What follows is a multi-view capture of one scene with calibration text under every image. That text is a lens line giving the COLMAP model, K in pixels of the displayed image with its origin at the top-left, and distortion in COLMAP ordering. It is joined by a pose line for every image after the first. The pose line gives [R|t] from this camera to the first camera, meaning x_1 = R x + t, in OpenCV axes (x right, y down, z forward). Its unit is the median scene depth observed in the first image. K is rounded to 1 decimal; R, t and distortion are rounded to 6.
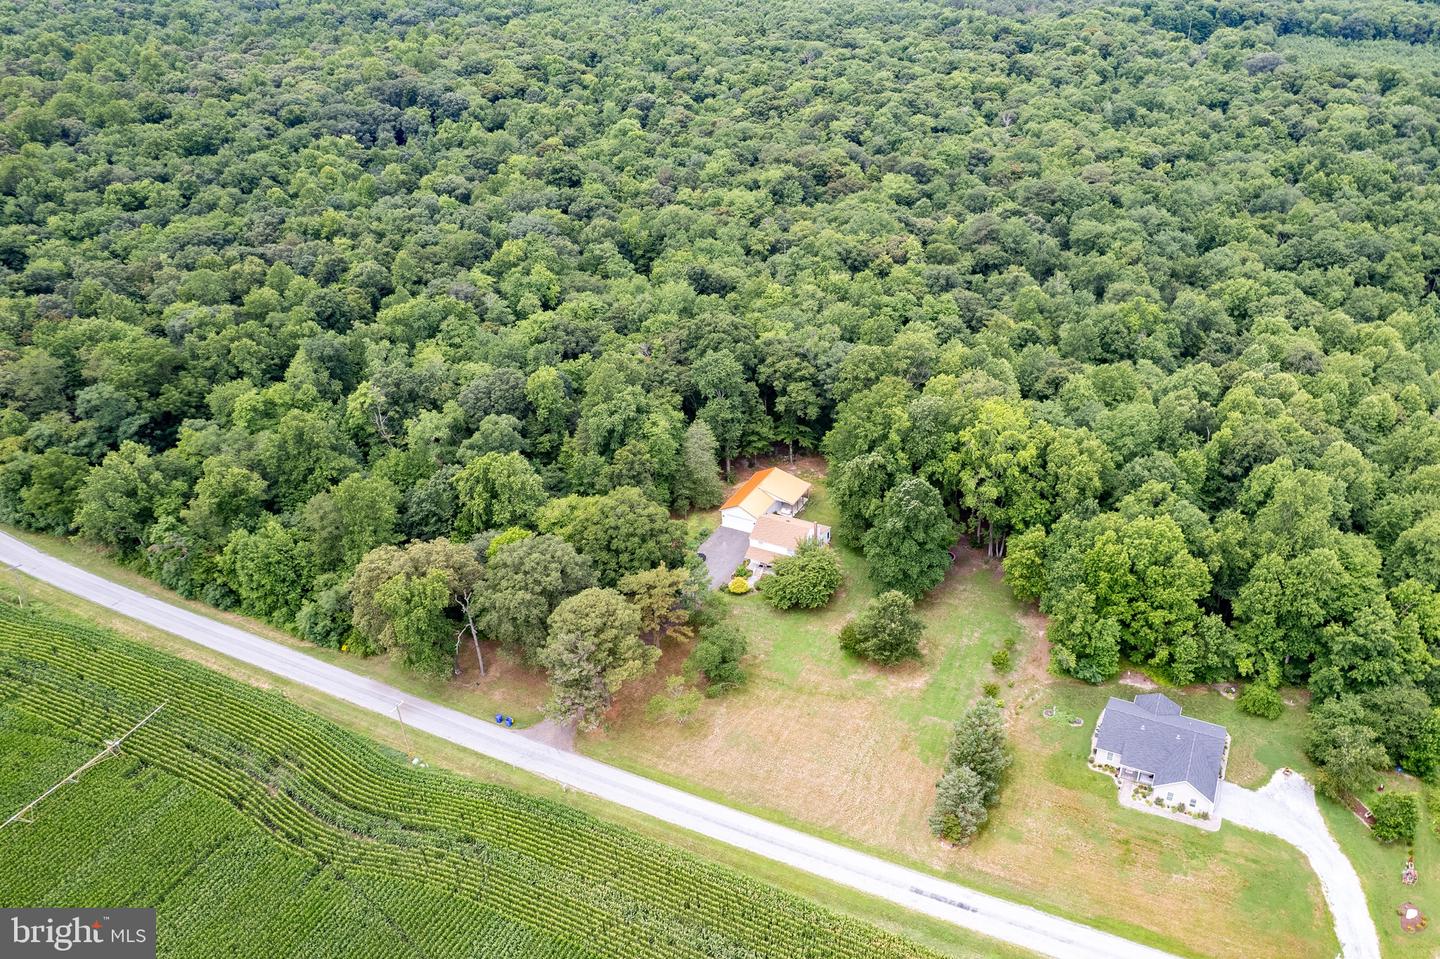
lens RADIAL K [[945.2, 0, 720.0], [0, 945.2, 479.5], [0, 0, 1]] dist [-0.085288, 0.090165]
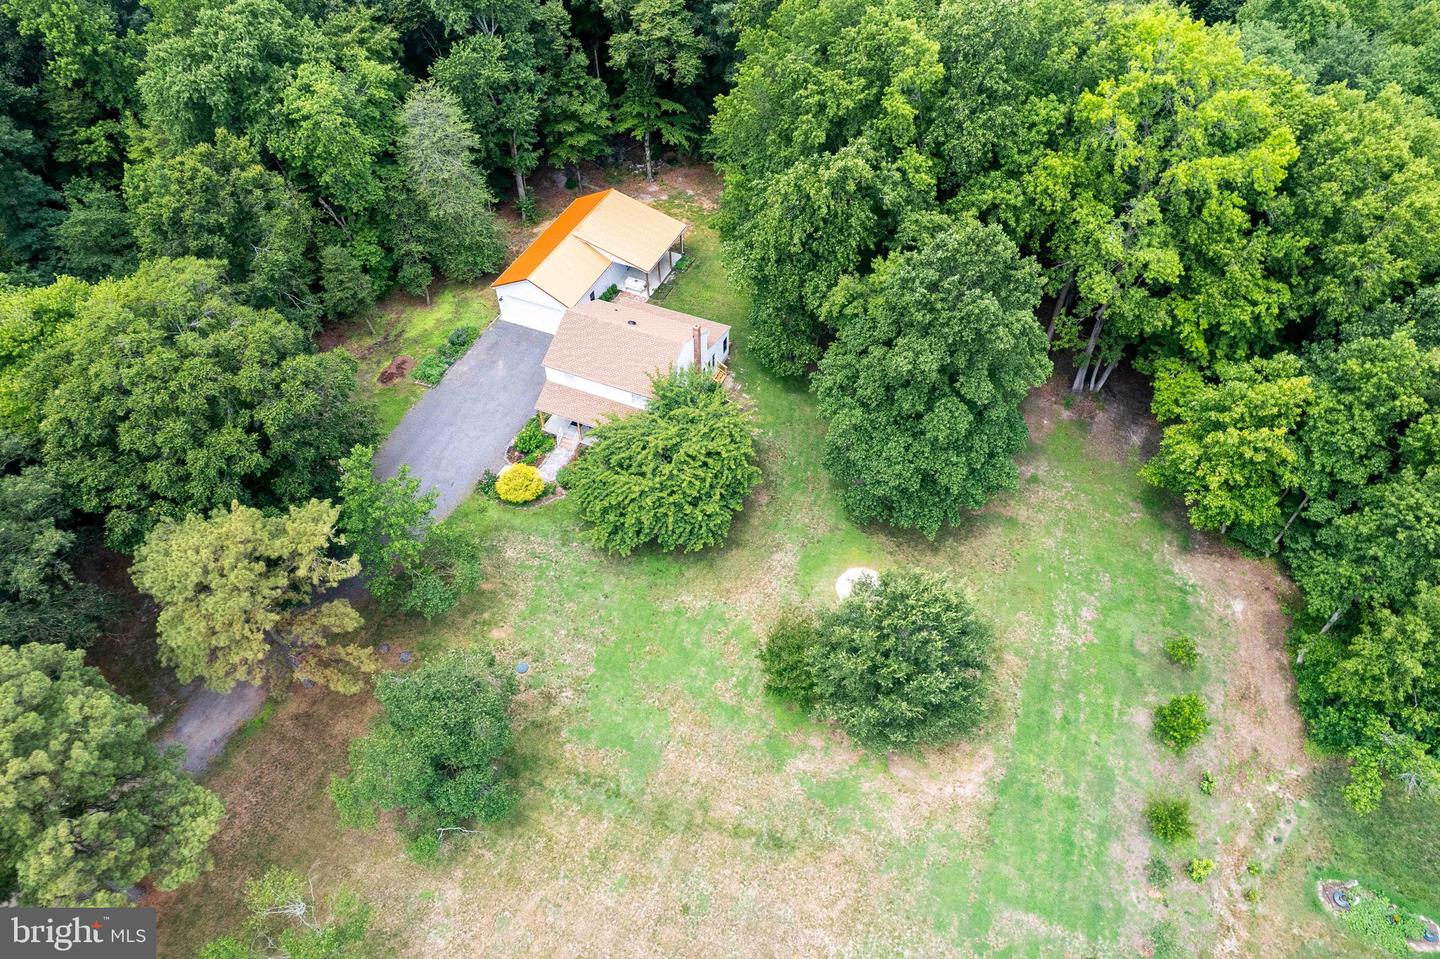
lens RADIAL K [[945.2, 0, 720.0], [0, 945.2, 479.5], [0, 0, 1]] dist [-0.085288, 0.090165]
pose [[0.992754, -0.046870, 0.110643, 0.063092], [0.012315, 0.955626, 0.294325, -0.013415], [-0.119528, -0.290830, 0.949279, 0.587912]]
